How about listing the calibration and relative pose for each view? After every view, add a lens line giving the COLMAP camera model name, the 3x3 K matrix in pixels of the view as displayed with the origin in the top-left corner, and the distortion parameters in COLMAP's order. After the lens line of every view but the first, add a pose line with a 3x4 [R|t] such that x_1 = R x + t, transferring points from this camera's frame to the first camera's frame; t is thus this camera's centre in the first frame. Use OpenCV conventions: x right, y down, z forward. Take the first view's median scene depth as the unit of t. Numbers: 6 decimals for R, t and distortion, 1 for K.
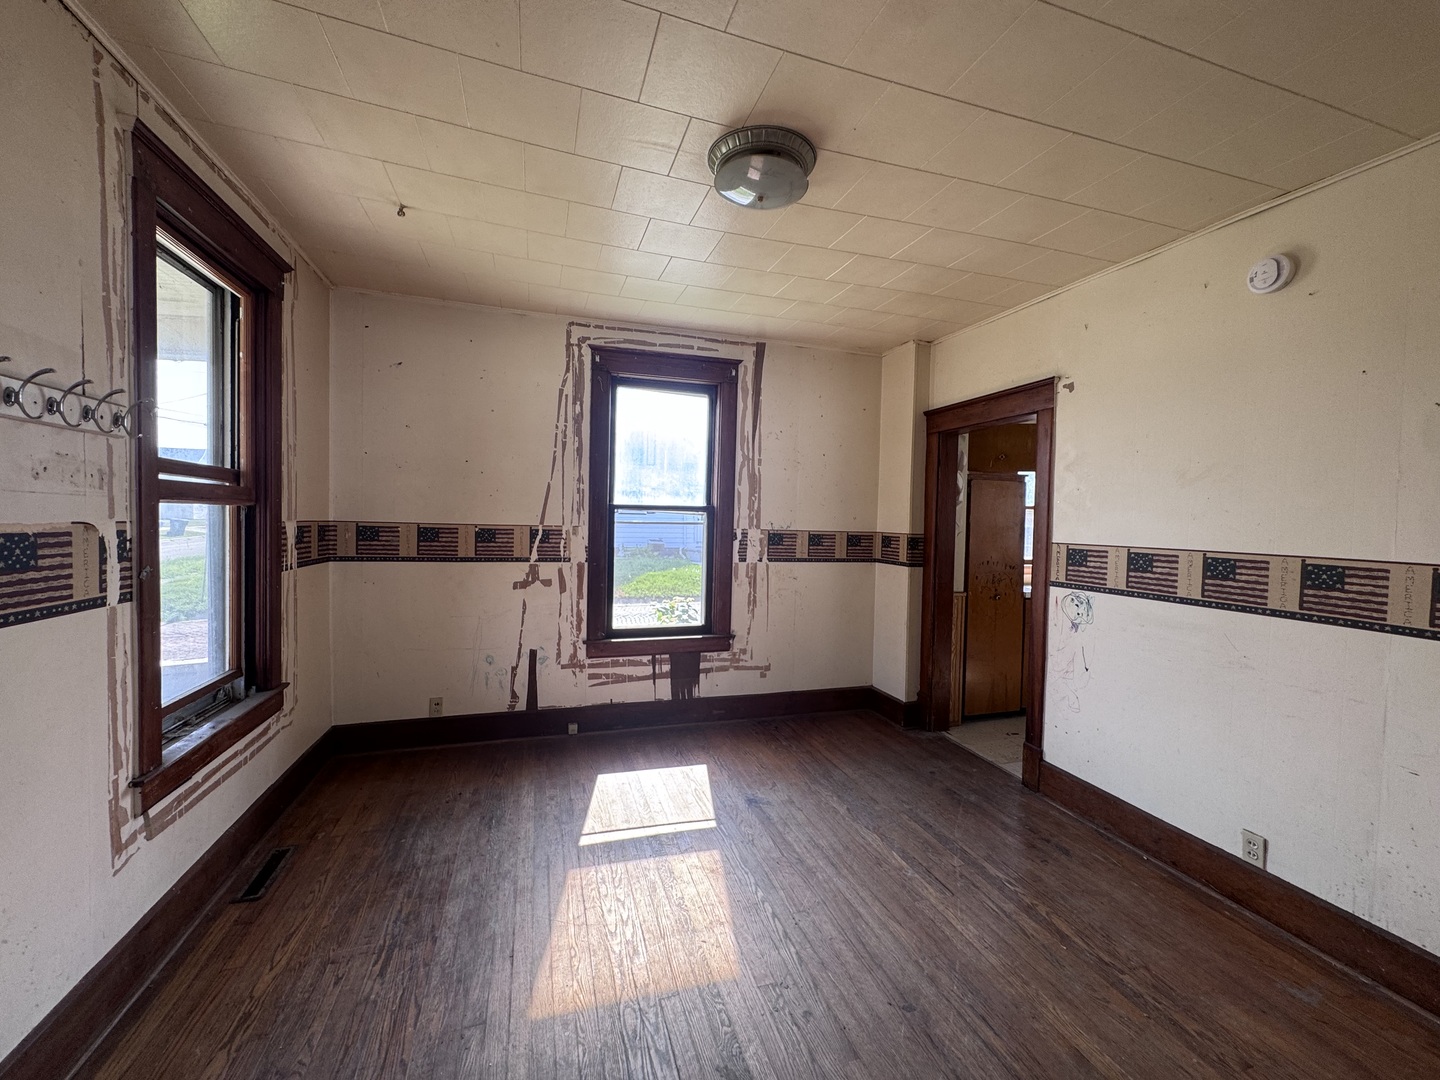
lens RADIAL K [[575.4, 0, 720.0], [0, 575.4, 537.8], [0, 0, 1]] dist [-0.002237, 0.000048]
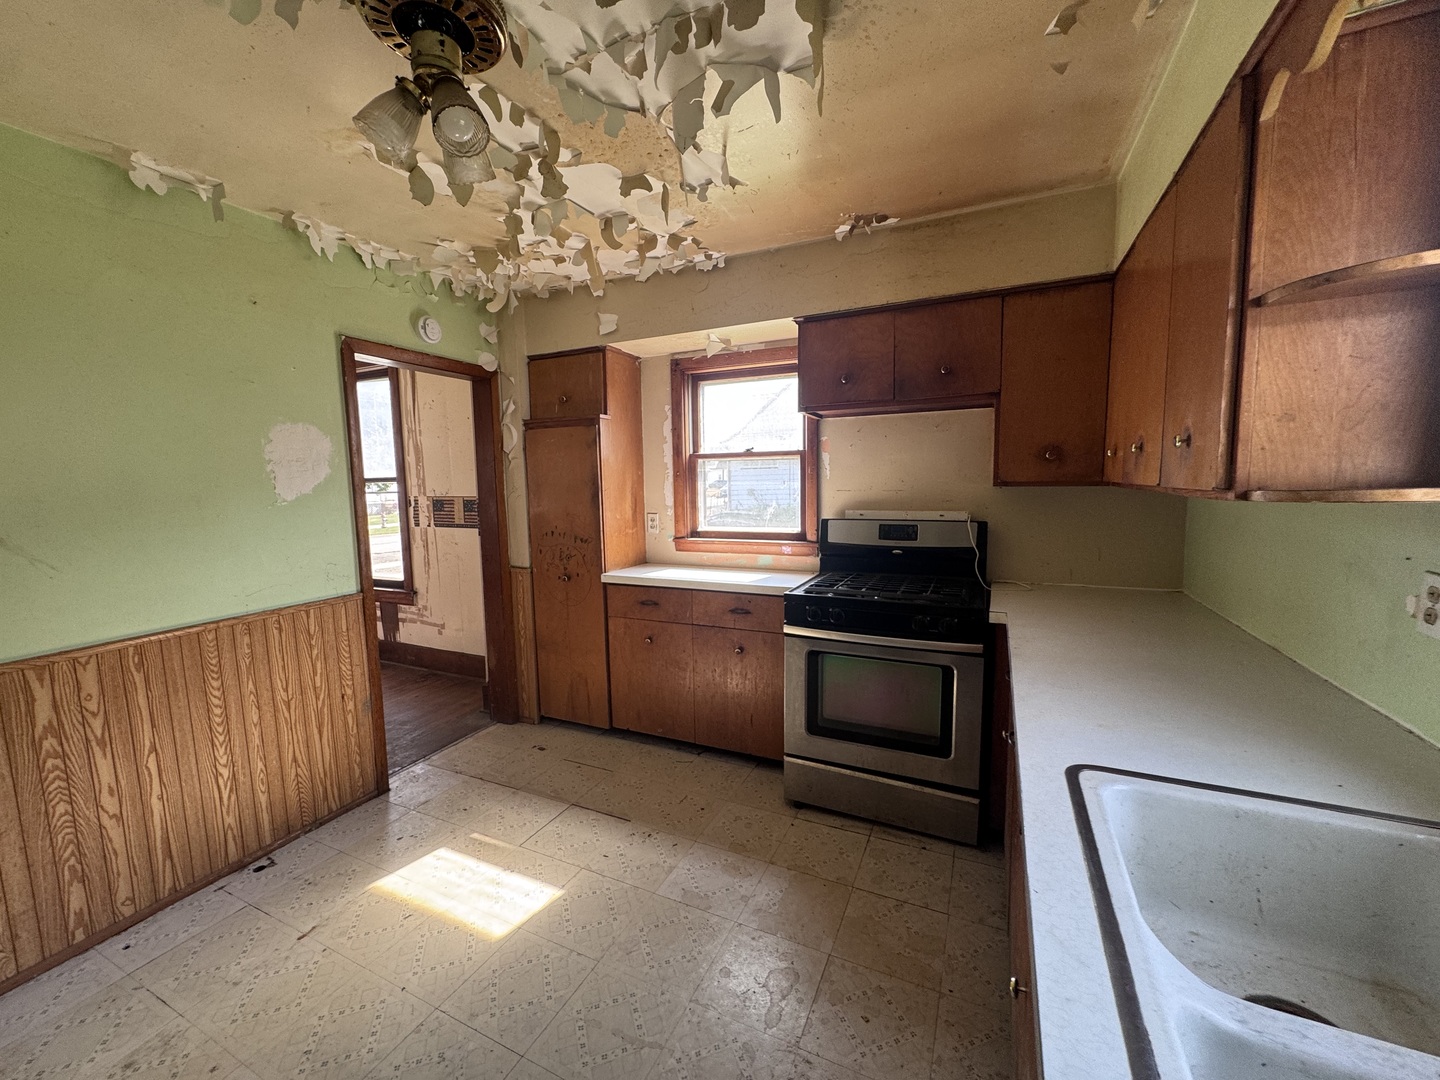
lens RADIAL K [[575.4, 0, 720.0], [0, 575.4, 537.8], [0, 0, 1]] dist [-0.002237, 0.000048]
pose [[0.737563, 0.032481, -0.674496, 1.198999], [0.013937, 0.997898, 0.063295, 0.002129], [0.675134, -0.056085, 0.735560, 0.583595]]
